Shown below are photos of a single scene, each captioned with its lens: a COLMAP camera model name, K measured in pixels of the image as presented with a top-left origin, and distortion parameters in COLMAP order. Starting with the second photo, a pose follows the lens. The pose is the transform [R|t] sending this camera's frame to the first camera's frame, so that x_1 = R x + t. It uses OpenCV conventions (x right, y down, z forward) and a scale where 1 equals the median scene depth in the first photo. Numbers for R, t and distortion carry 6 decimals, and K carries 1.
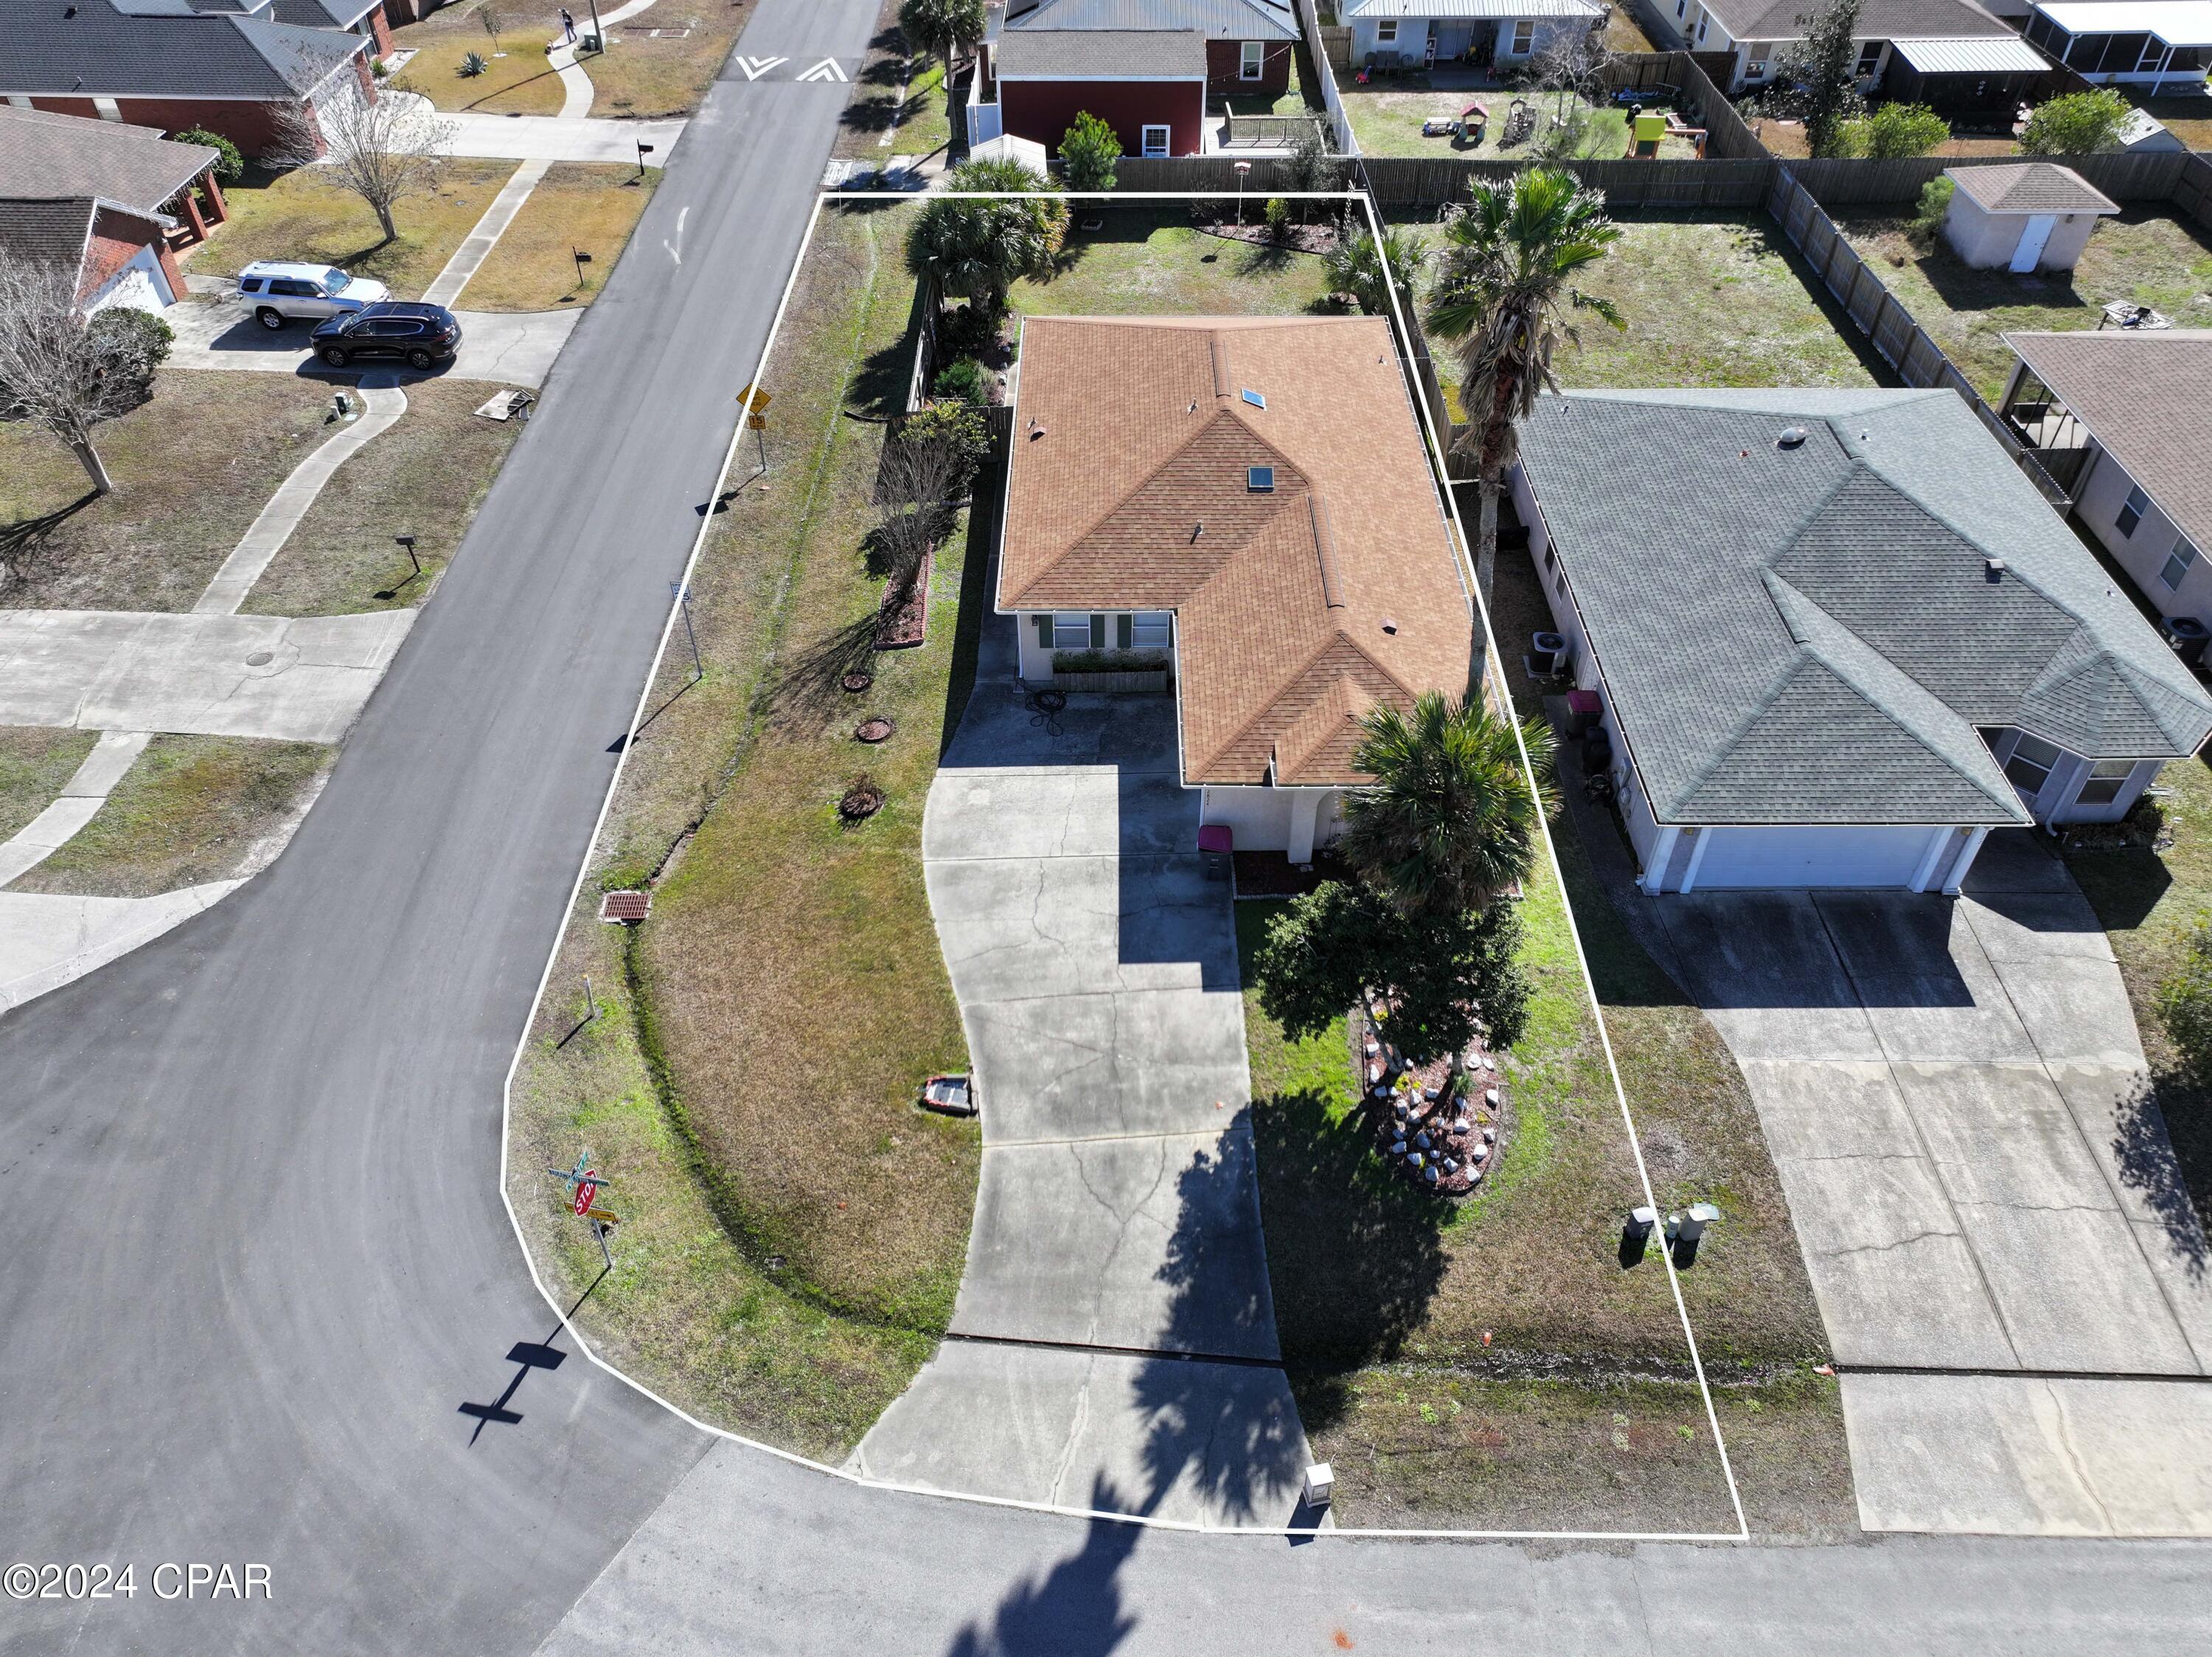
lens RADIAL K [[1560.0, 0, 1112.7], [0, 1560.0, 819.8], [0, 0, 1]] dist [0.005630, 0.010035]
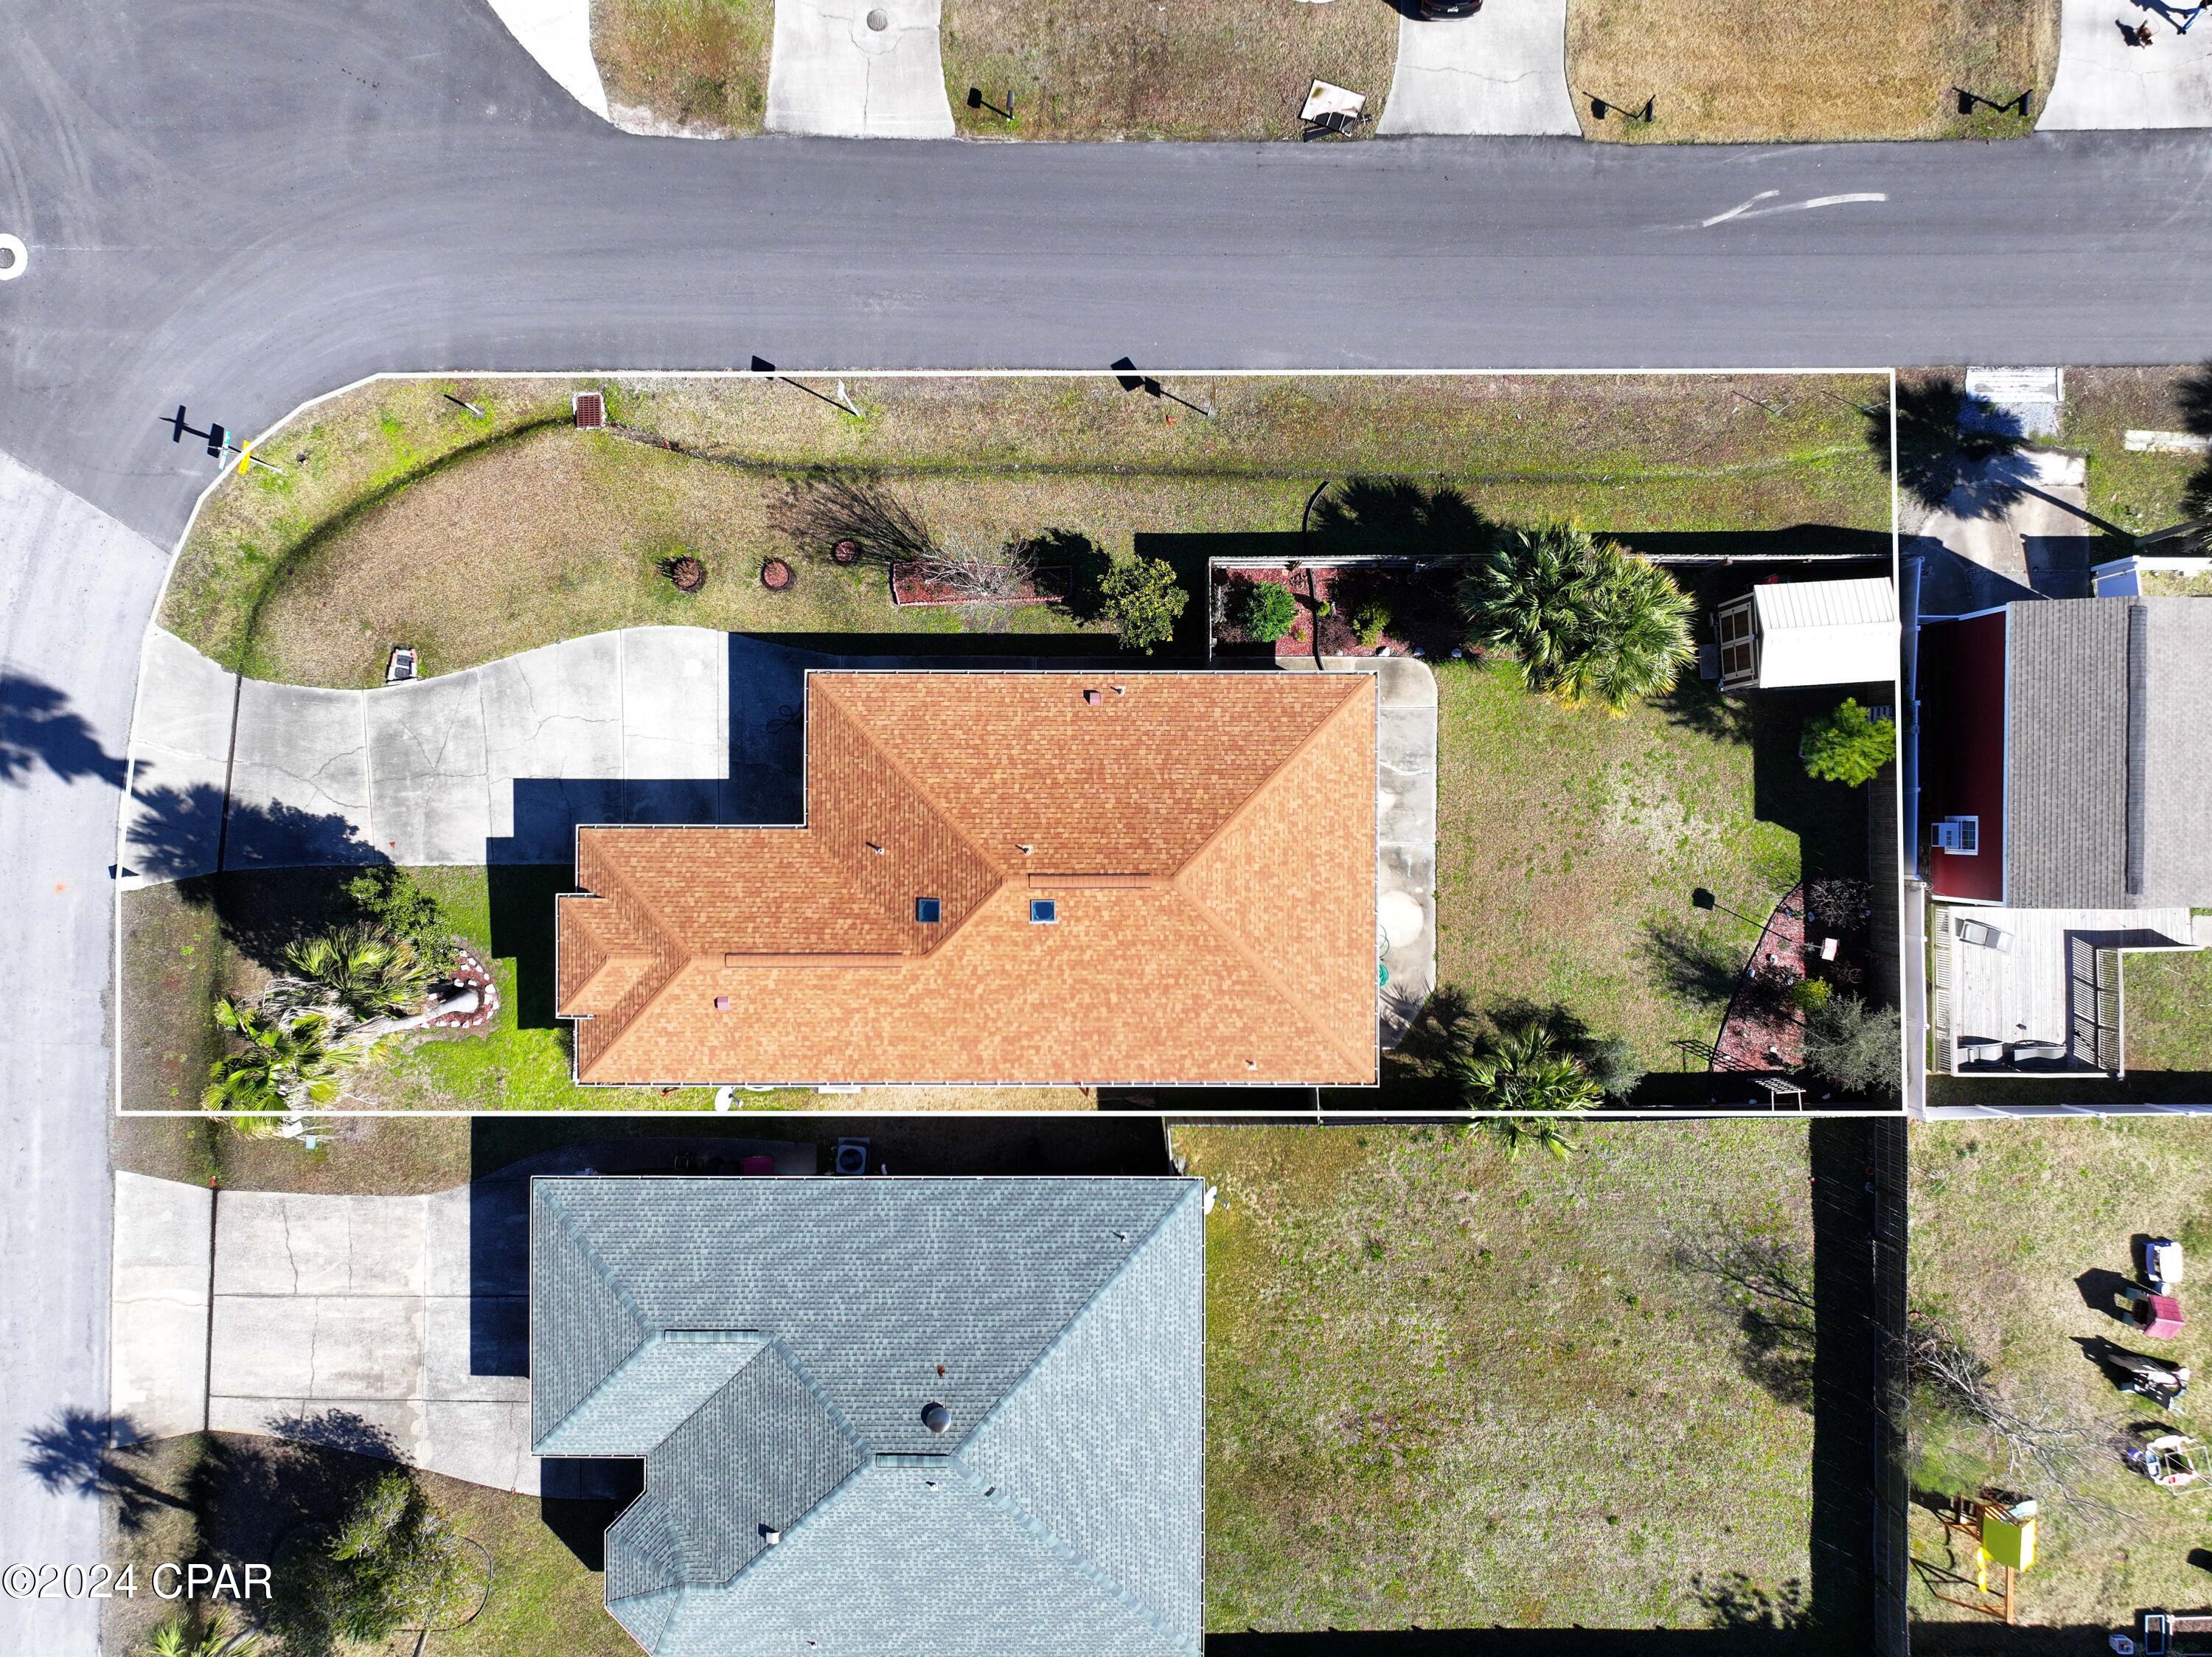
lens RADIAL K [[1513.3, 0, 1106.0], [0, 1513.3, 828.5], [0, 0, 1]] dist [-0.004175, 0.004893]
pose [[-0.003320, 0.999992, 0.002406, 0.047649], [-0.685808, -0.004028, 0.727771, -1.360990], [0.727775, 0.000766, 0.685816, 0.497958]]
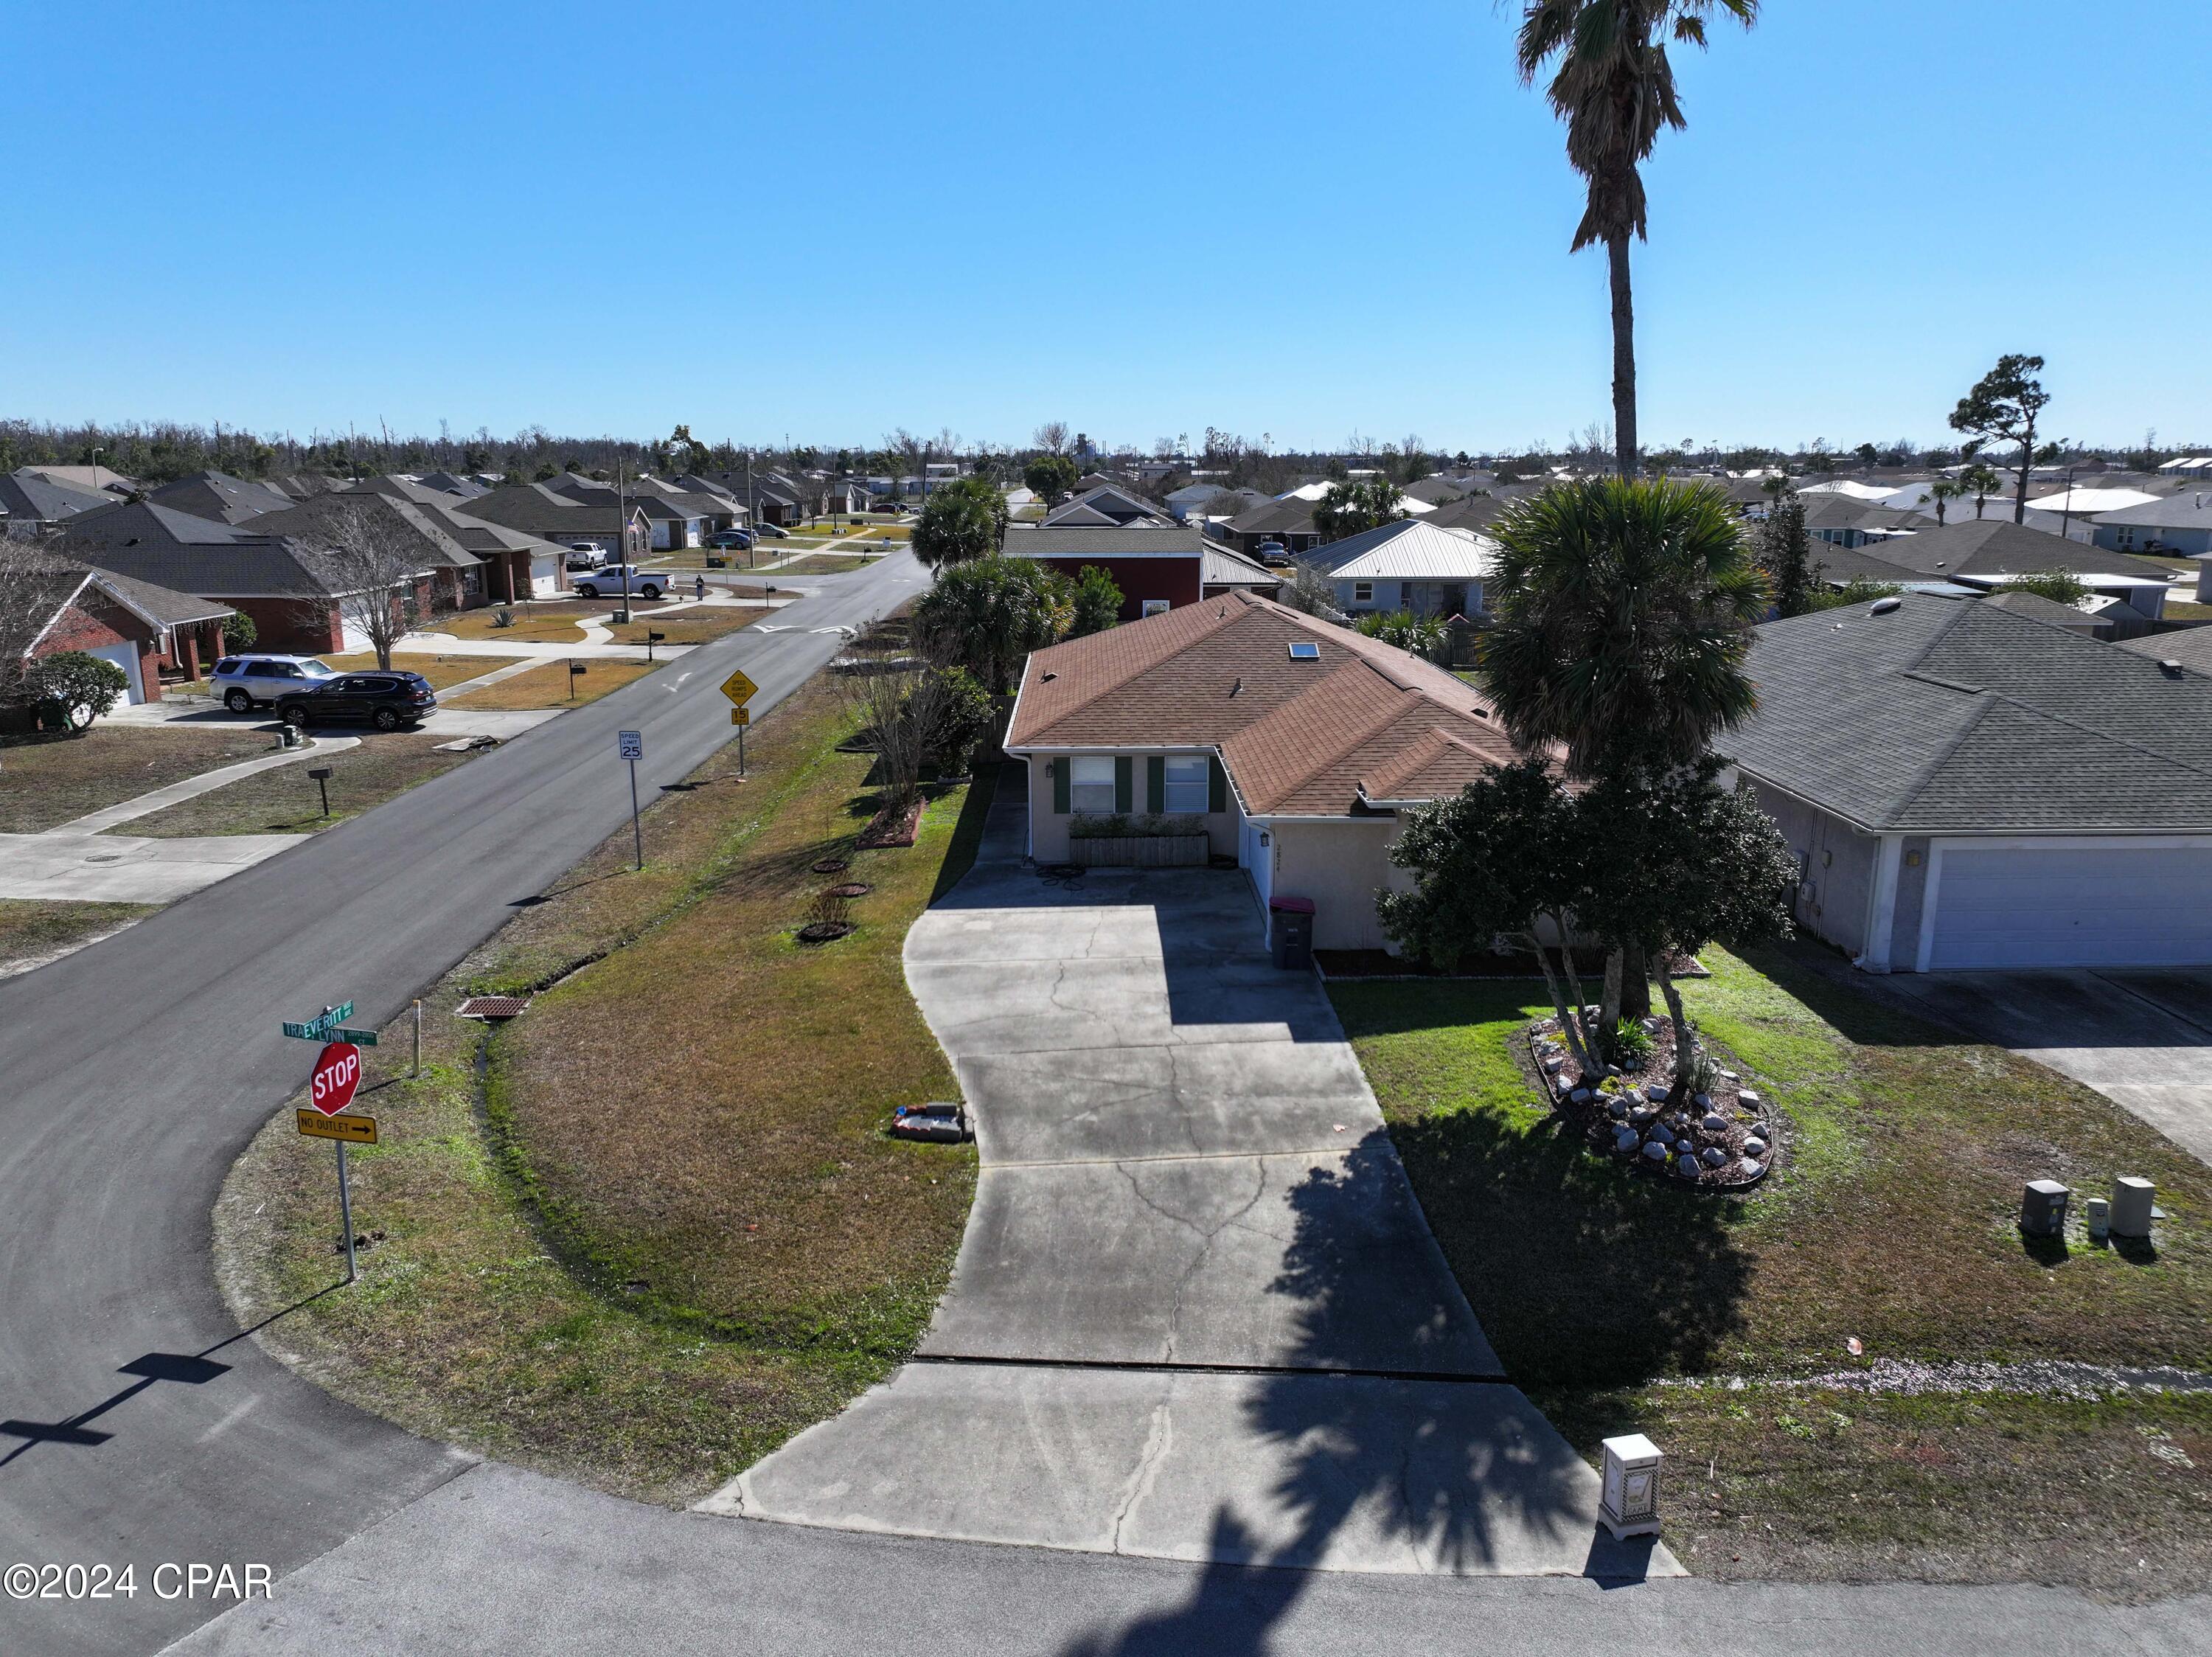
lens RADIAL K [[1560.0, 0, 1112.7], [0, 1560.0, 819.8], [0, 0, 1]] dist [0.005630, 0.010035]
pose [[0.999852, -0.004095, 0.016728, -0.038090], [0.011903, 0.866314, -0.499359, 0.399200], [-0.012447, 0.499484, 0.866234, 0.362665]]
